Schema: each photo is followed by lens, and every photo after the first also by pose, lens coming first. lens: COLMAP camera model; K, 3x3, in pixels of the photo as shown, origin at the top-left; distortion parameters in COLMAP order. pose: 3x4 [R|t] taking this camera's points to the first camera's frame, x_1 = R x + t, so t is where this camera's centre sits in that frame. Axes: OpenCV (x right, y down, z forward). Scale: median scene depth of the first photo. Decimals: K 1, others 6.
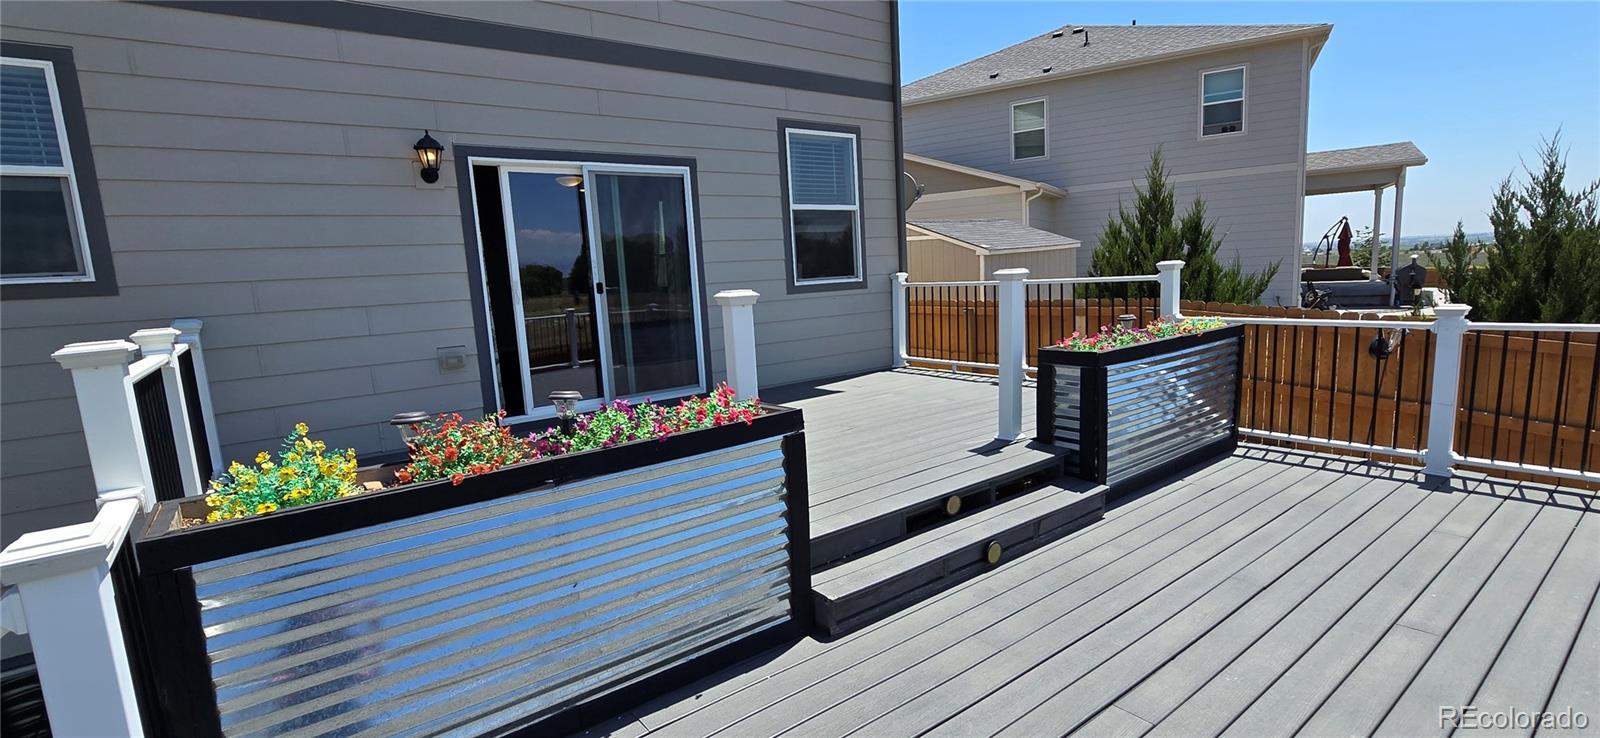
lens RADIAL K [[703.5, 0, 806.9], [0, 703.5, 372.0], [0, 0, 1]] dist [-0.010005, 0.002525]
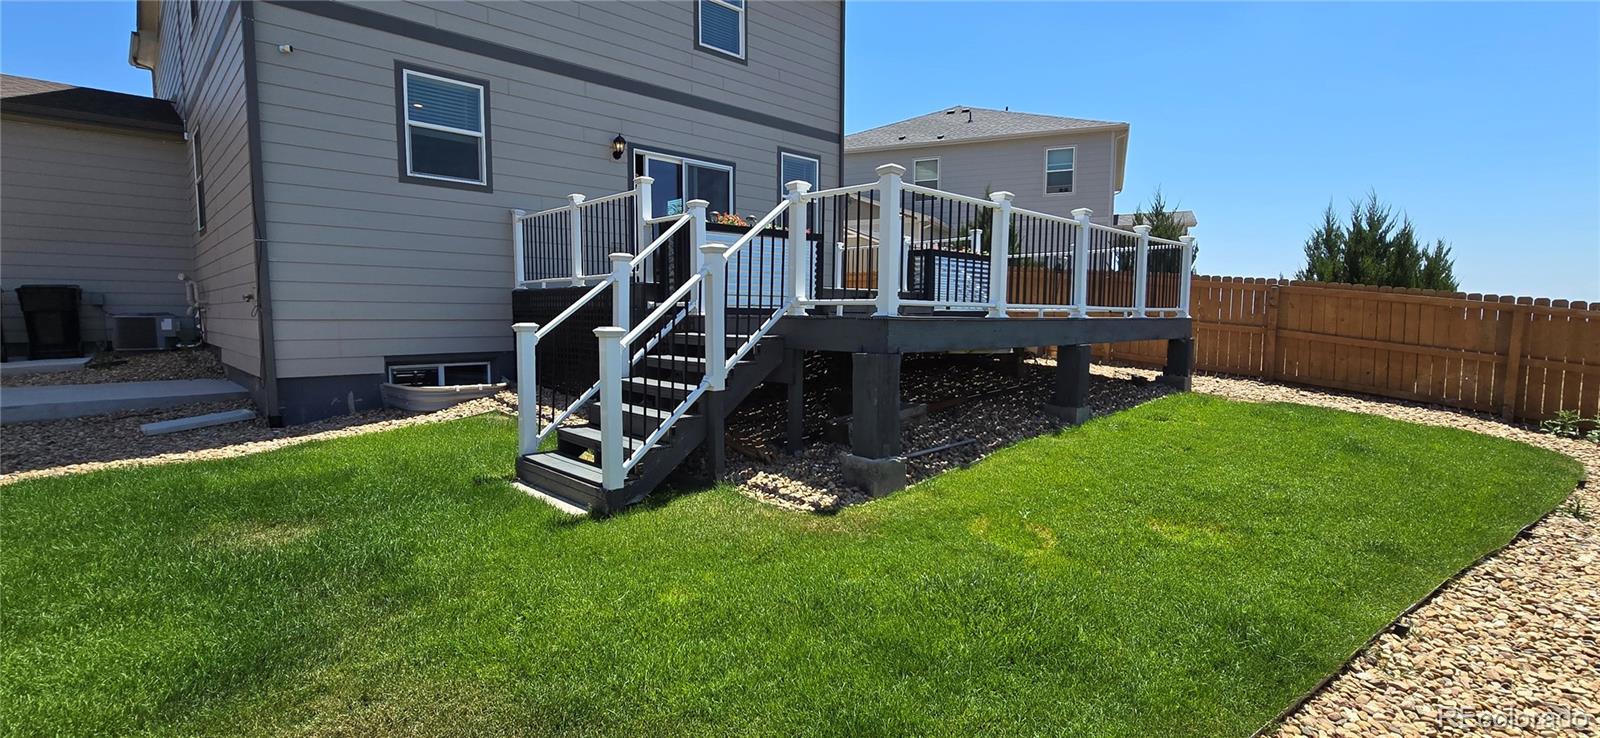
lens RADIAL K [[703.5, 0, 814.4], [0, 703.5, 375.6], [0, 0, 1]] dist [-0.010005, 0.002525]
pose [[0.989406, 0.045735, 0.137786, -0.158810], [-0.037231, 0.997276, -0.063680, 0.313625], [-0.140323, 0.057875, 0.988413, -0.707584]]
